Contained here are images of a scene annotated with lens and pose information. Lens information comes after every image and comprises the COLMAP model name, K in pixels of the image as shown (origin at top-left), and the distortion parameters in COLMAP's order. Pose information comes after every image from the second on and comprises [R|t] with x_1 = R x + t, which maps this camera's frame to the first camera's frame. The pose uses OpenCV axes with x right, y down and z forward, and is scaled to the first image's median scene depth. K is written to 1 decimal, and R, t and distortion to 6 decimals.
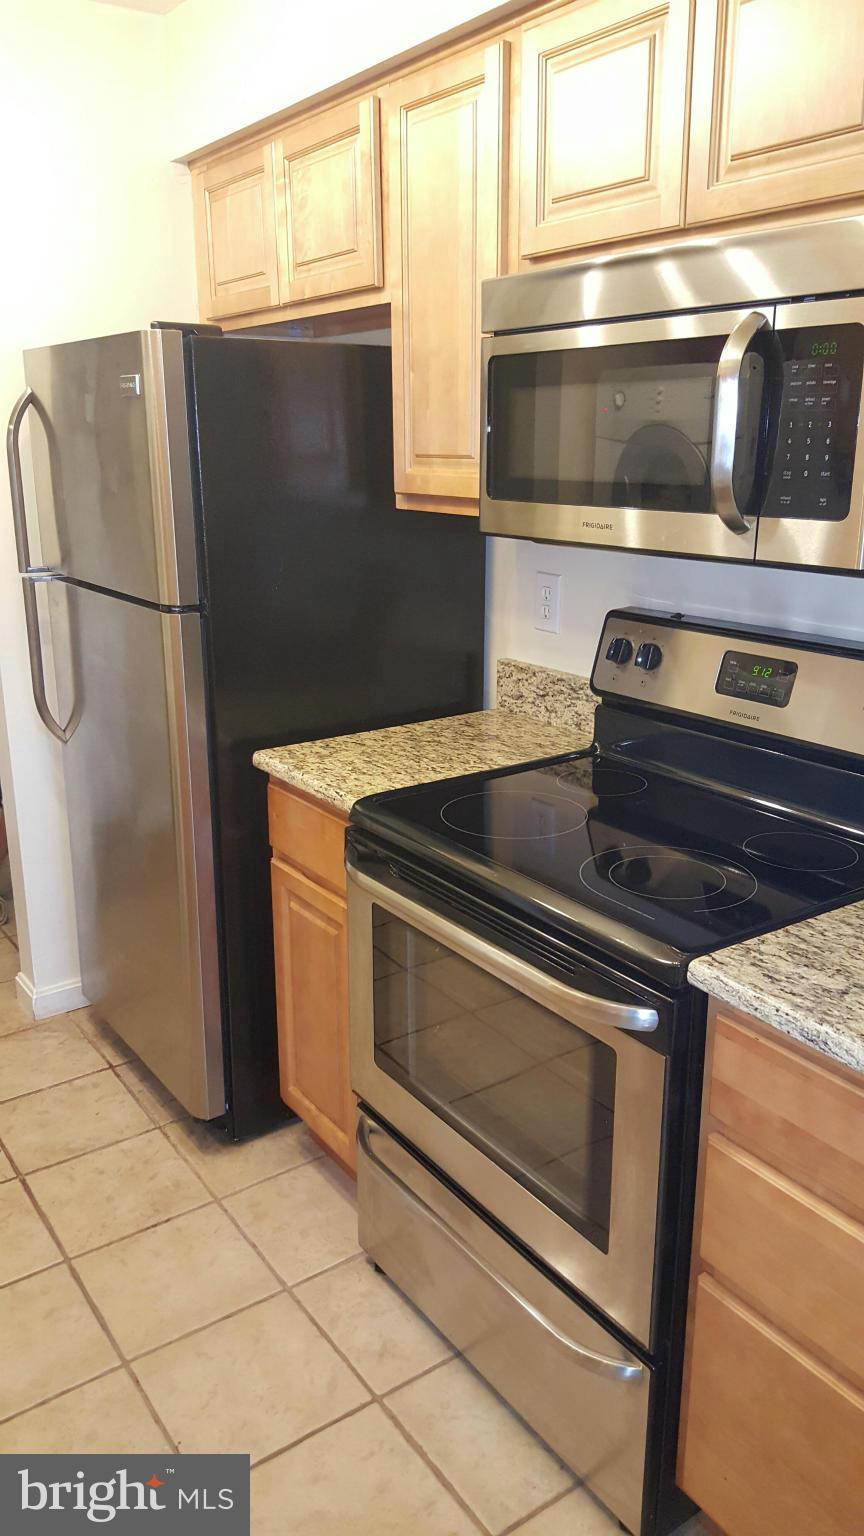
lens RADIAL K [[1121.3, 0, 432.0], [0, 1121.3, 768.0], [0, 0, 1]] dist [0.098392, -0.155477]
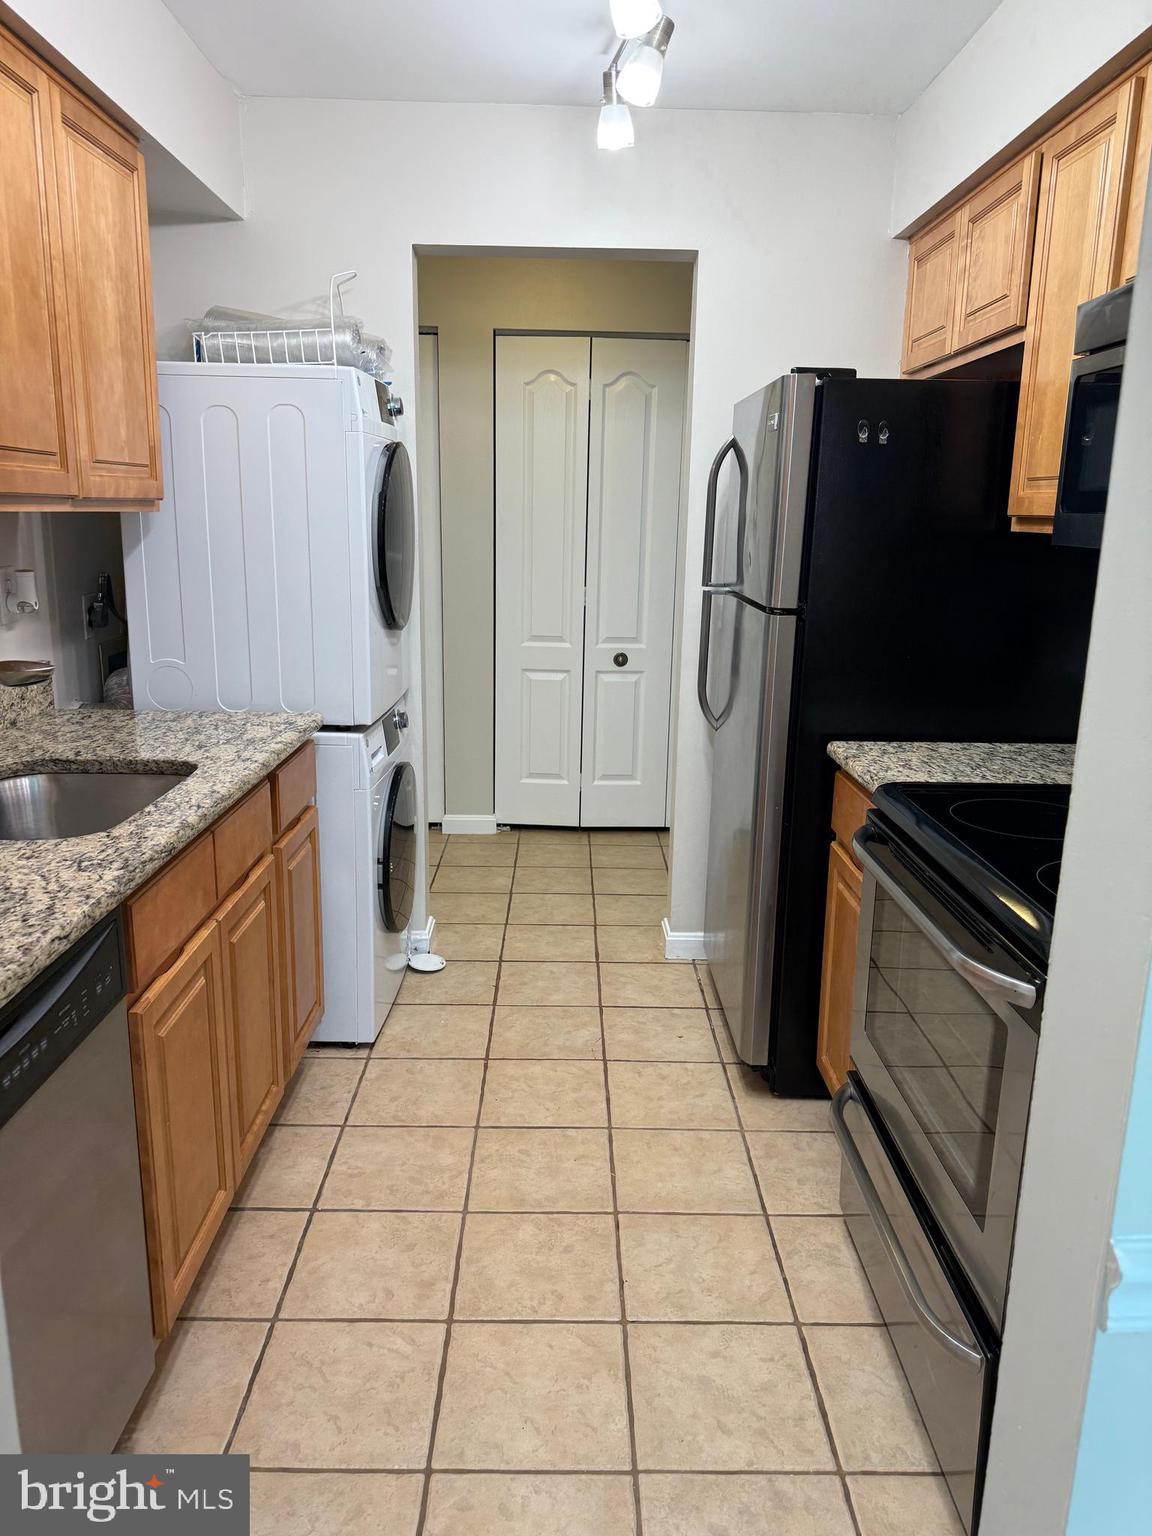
lens RADIAL K [[1072.0, 0, 576.0], [0, 1072.0, 768.0], [0, 0, 1]] dist [0.089763, -0.129758]
pose [[0.825054, 0.144725, -0.546206, 0.225441], [-0.176540, 0.984276, -0.005870, 0.062632], [0.536768, 0.101270, 0.837630, -0.033404]]
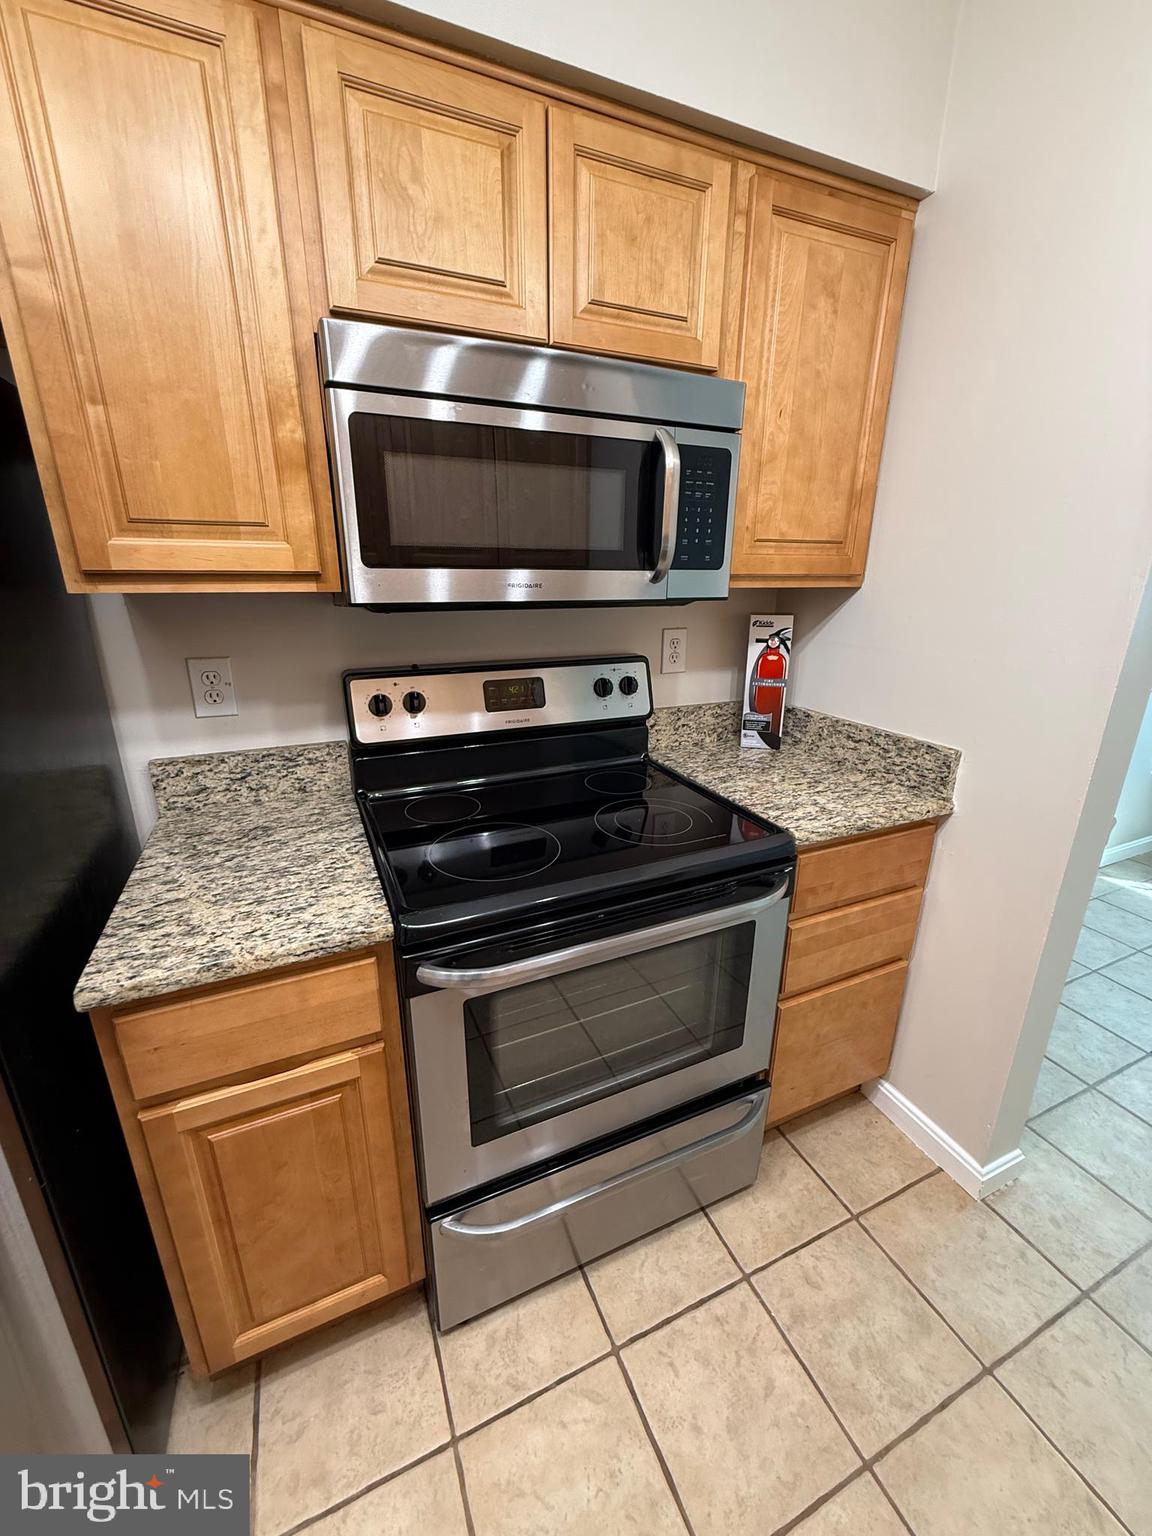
lens RADIAL K [[614.2, 0, 576.0], [0, 614.2, 768.0], [0, 0, 1]] dist [0.002045, 0.000119]
pose [[0.187071, -0.302407, 0.934641, -0.389943], [0.272522, 0.930069, 0.246382, -0.139109], [-0.943788, 0.208620, 0.256401, 0.632440]]
